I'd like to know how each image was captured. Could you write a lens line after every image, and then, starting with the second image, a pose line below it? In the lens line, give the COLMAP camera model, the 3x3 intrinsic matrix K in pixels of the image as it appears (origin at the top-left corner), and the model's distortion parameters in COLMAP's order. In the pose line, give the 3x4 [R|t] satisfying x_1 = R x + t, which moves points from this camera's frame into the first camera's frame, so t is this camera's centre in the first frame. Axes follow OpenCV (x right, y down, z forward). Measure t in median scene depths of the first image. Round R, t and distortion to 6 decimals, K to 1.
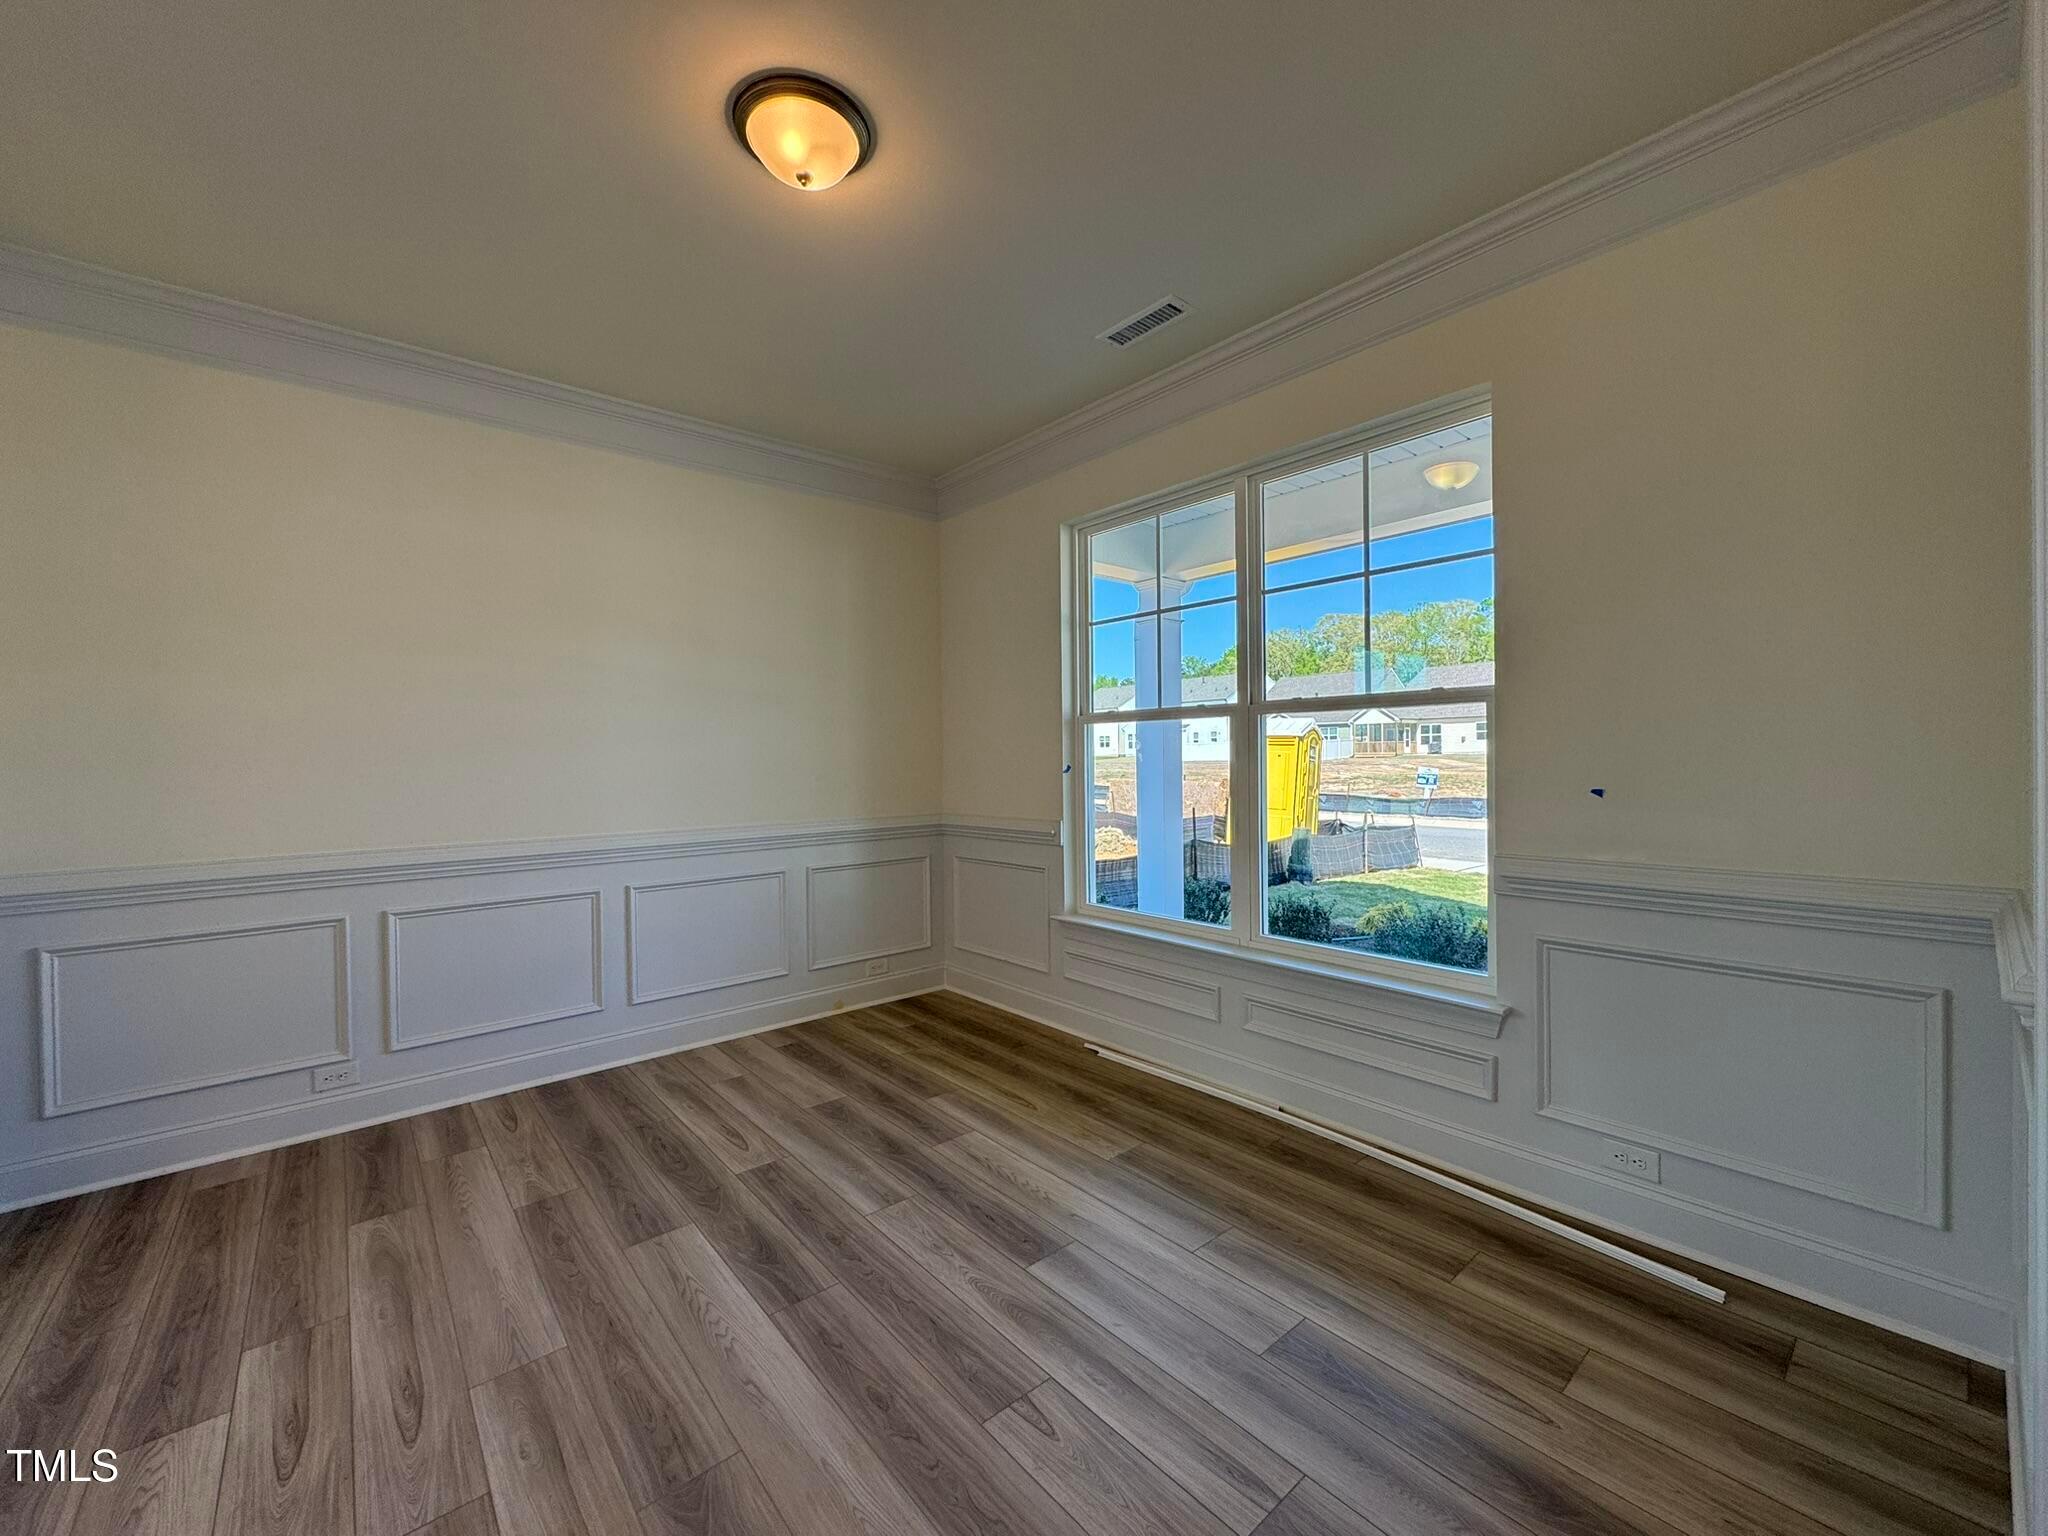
lens RADIAL K [[814.4, 0, 1028.1], [0, 814.4, 765.3], [0, 0, 1]] dist [-0.005103, 0.001182]
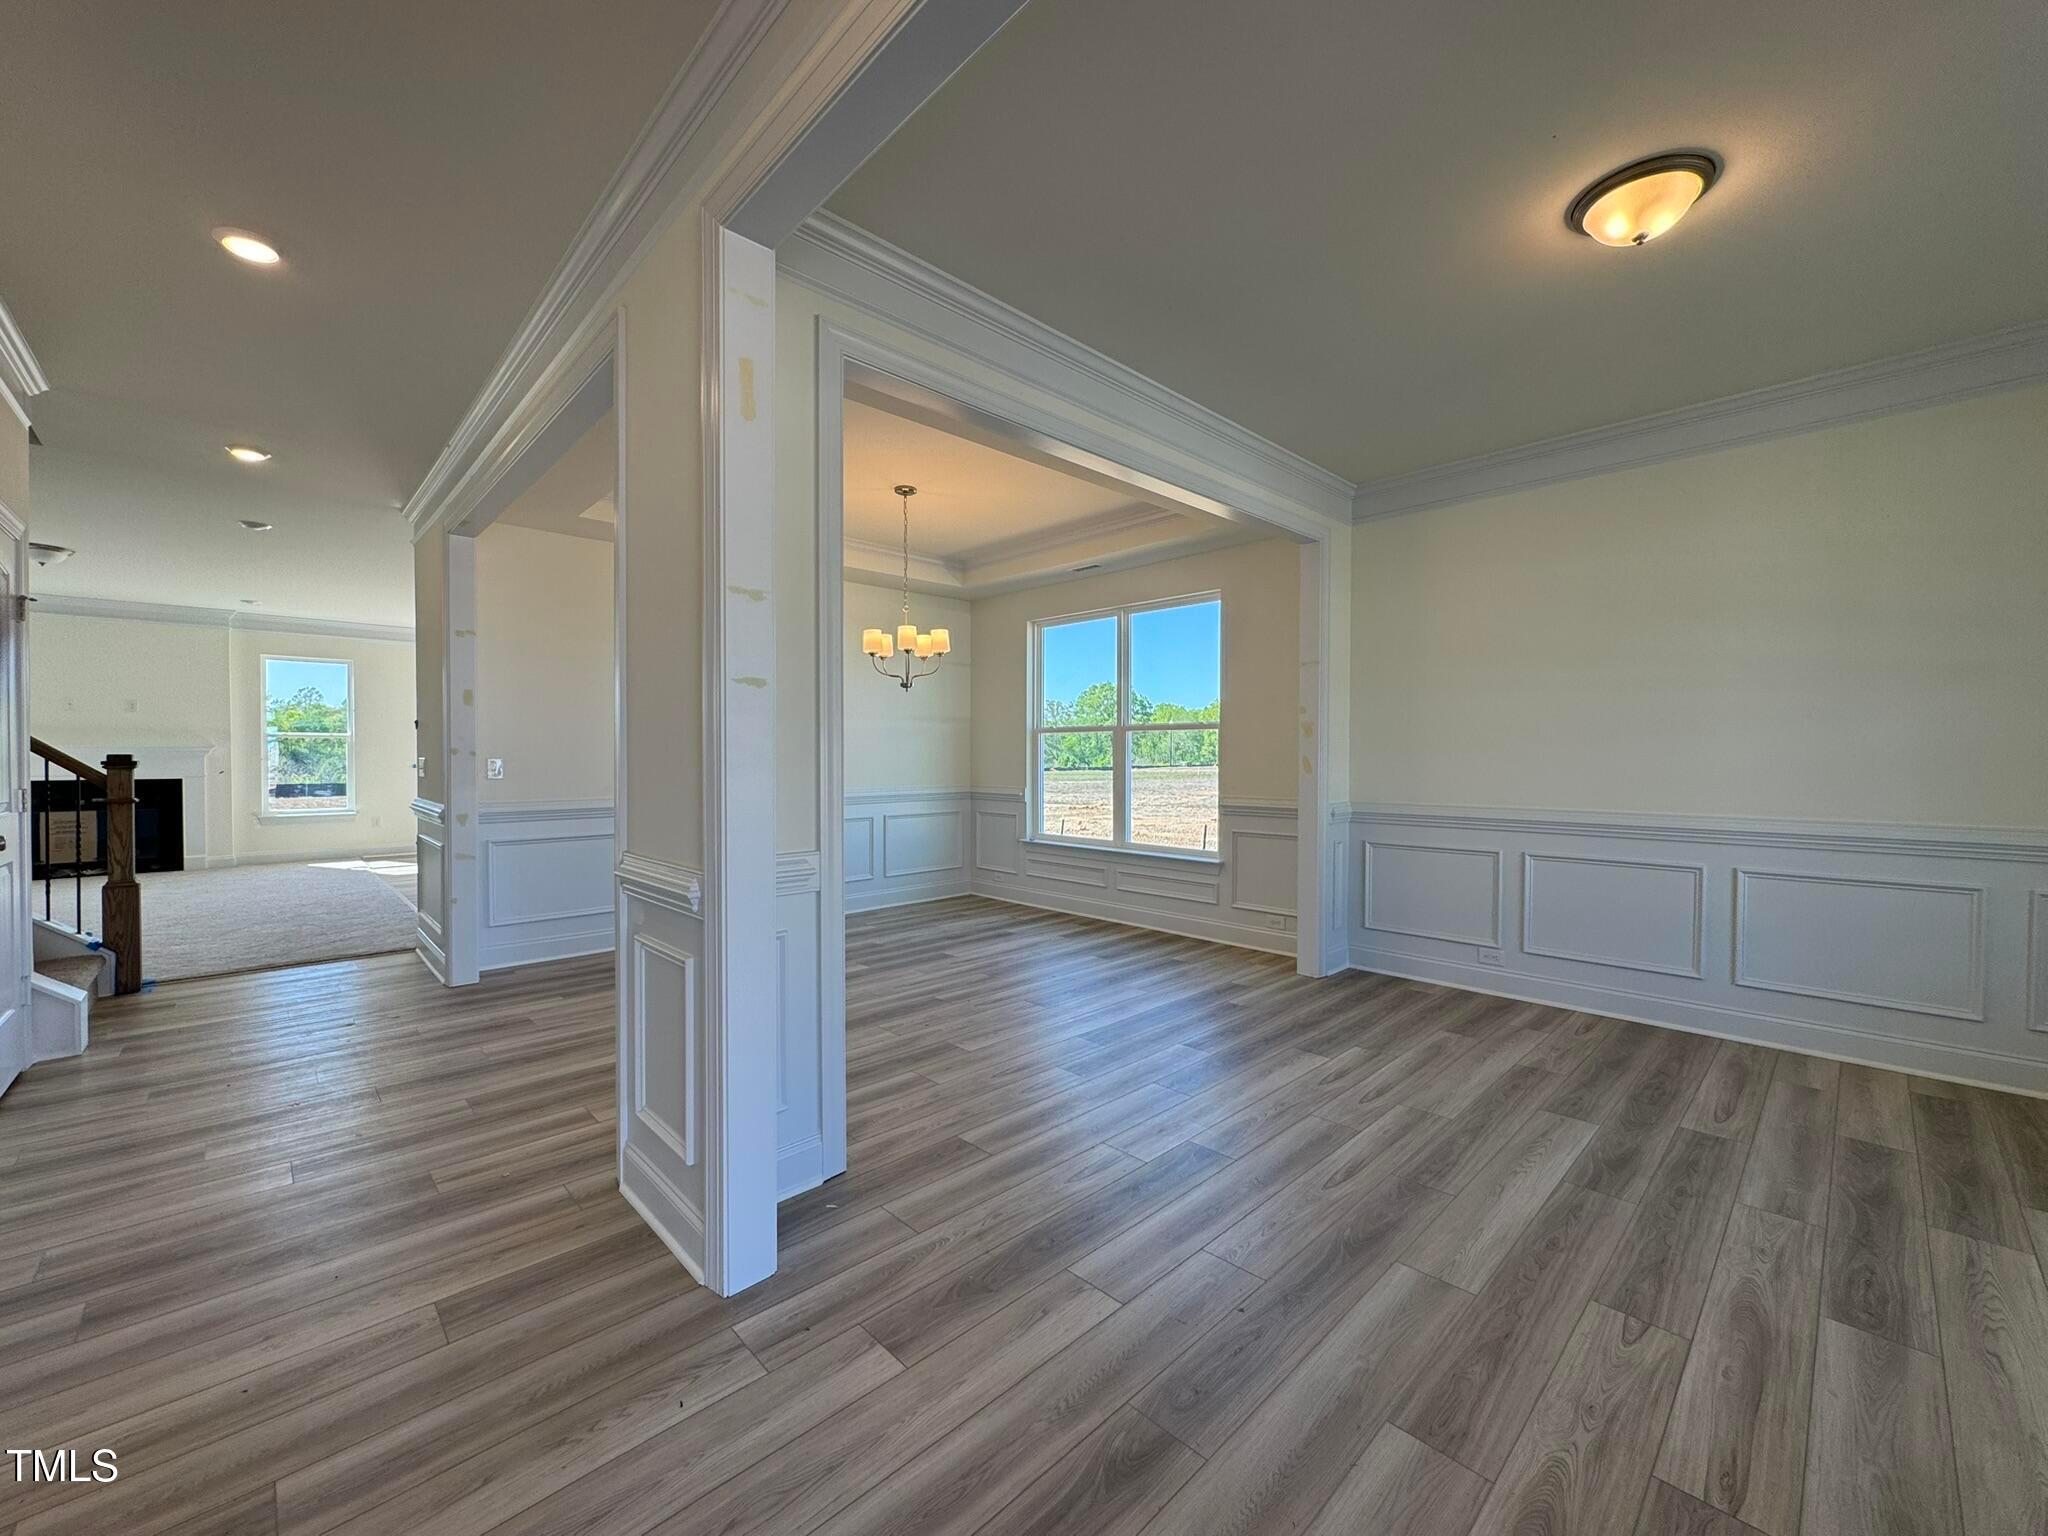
lens RADIAL K [[814.4, 0, 1021.4], [0, 814.4, 764.7], [0, 0, 1]] dist [-0.005103, 0.001182]
pose [[0.052997, 0.024249, -0.998300, 0.657241], [-0.012409, 0.999644, 0.023623, 0.005088], [0.998518, 0.011136, 0.053279, 0.056471]]
